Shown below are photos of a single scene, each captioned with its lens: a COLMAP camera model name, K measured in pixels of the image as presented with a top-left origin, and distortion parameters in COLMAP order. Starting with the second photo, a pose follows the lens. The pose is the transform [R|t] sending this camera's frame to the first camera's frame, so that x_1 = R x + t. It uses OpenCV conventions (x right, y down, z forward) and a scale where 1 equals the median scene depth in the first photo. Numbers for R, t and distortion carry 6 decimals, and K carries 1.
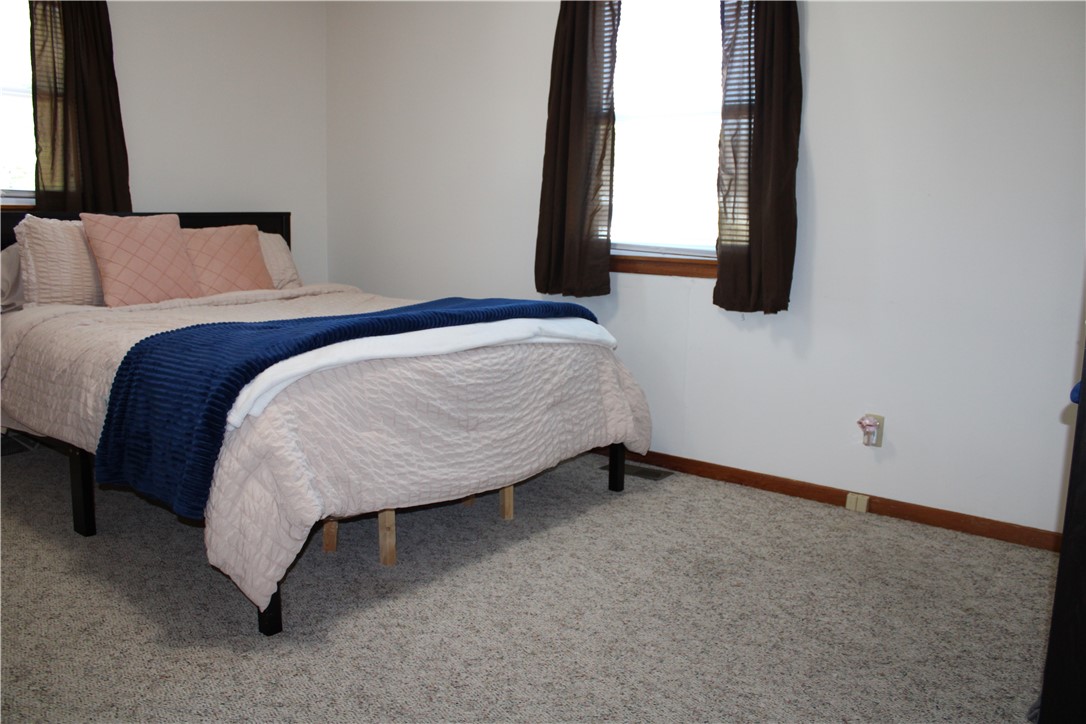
lens RADIAL K [[903.4, 0, 543.0], [0, 903.4, 362.0], [0, 0, 1]] dist [-0.170973, 0.170135]
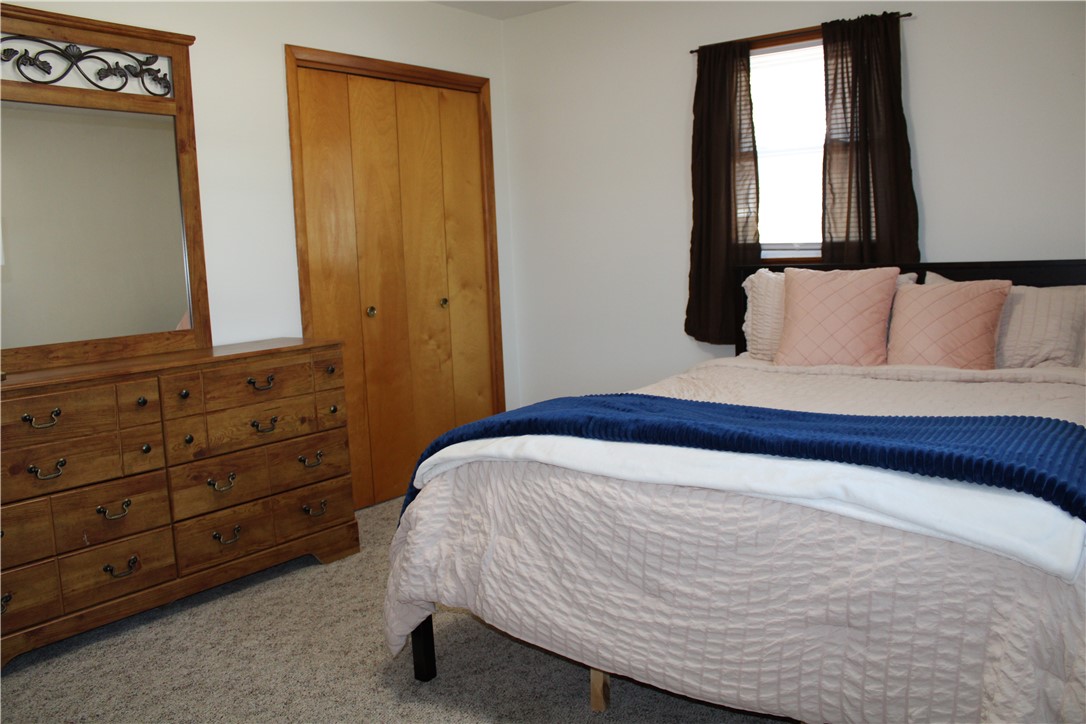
lens RADIAL K [[903.4, 0, 543.0], [0, 903.4, 362.0], [0, 0, 1]] dist [-0.170973, 0.170135]
pose [[0.043140, 0.104586, -0.993580, 0.550376], [-0.118915, 0.987973, 0.098832, -0.152716], [0.991967, 0.113888, 0.055058, 0.784632]]
